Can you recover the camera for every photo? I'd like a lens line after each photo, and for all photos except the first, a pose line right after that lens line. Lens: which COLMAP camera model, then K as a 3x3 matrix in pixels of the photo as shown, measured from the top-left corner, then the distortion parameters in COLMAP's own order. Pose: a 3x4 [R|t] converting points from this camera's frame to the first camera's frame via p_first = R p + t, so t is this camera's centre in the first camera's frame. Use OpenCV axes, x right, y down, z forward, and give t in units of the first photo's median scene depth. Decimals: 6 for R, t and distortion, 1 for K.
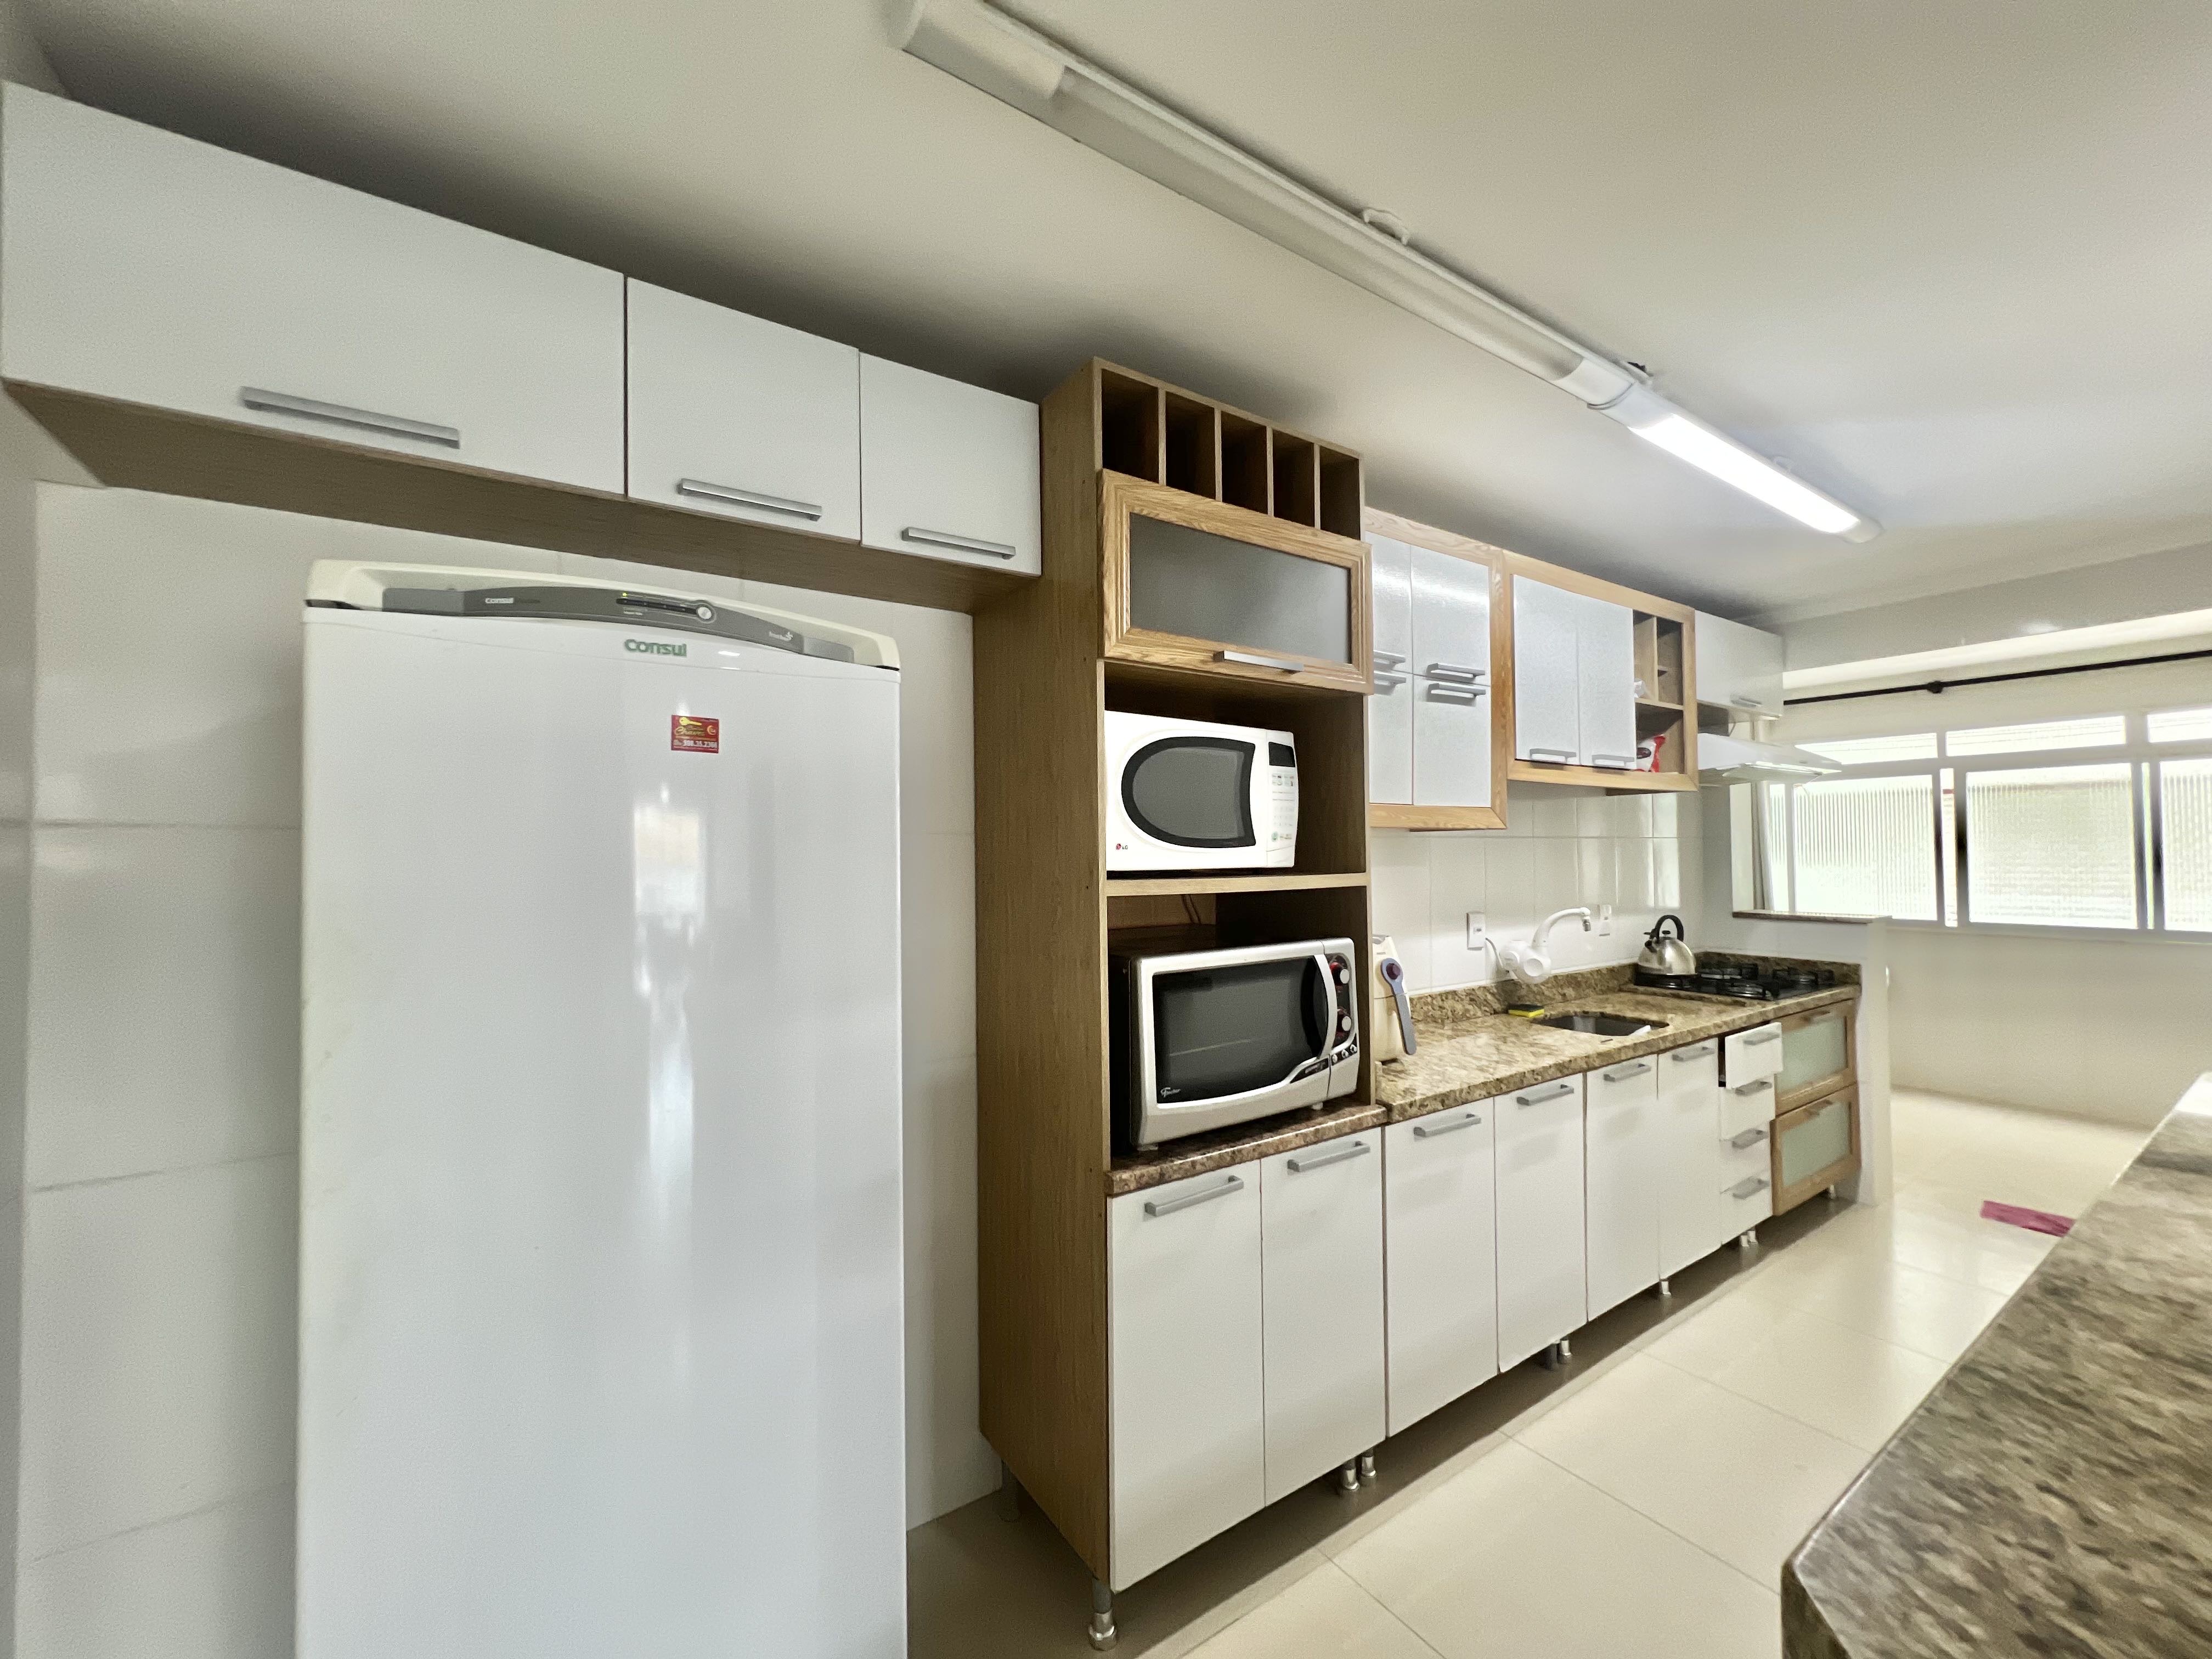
lens RADIAL K [[876.7, 0, 1087.0], [0, 876.7, 845.5], [0, 0, 1]] dist [0.000985, 0.000434]
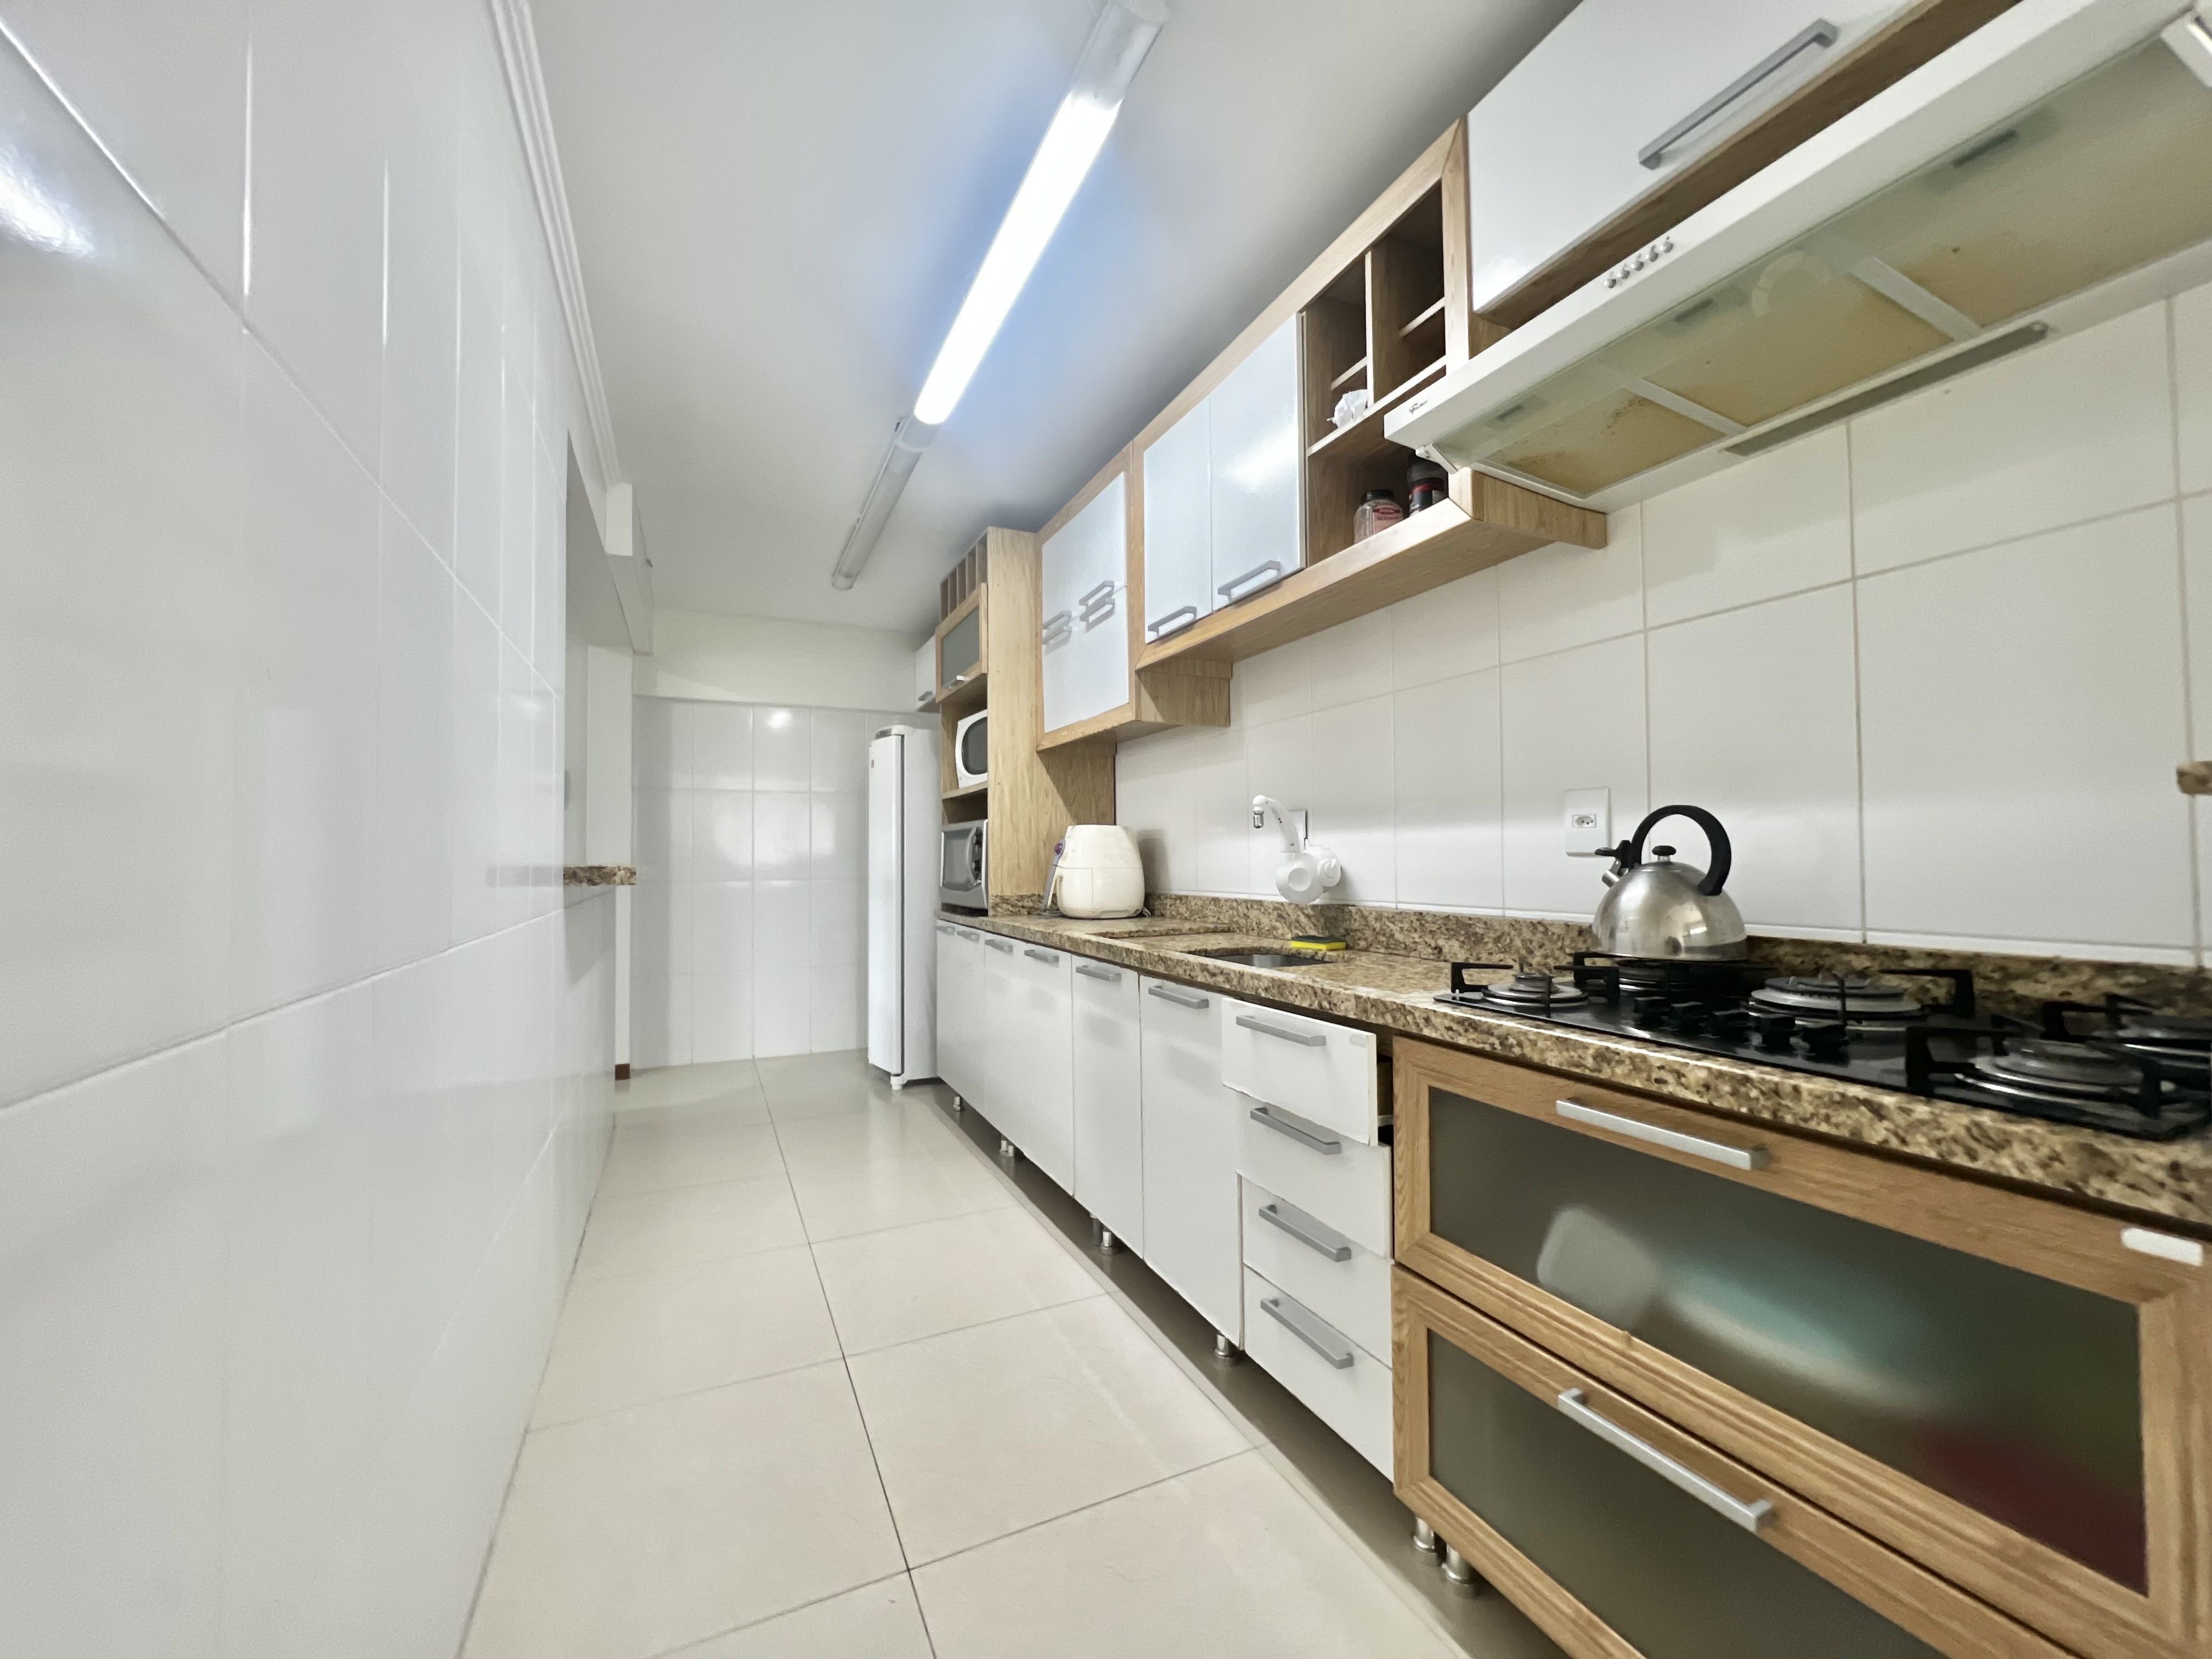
lens RADIAL K [[876.7, 0, 1103.8], [0, 876.7, 841.1], [0, 0, 1]] dist [0.000985, 0.000434]
pose [[-0.138990, -0.003245, -0.990288, 1.298784], [0.023773, 0.999695, -0.006613, 0.109898], [0.990008, -0.024462, -0.138870, 0.973194]]
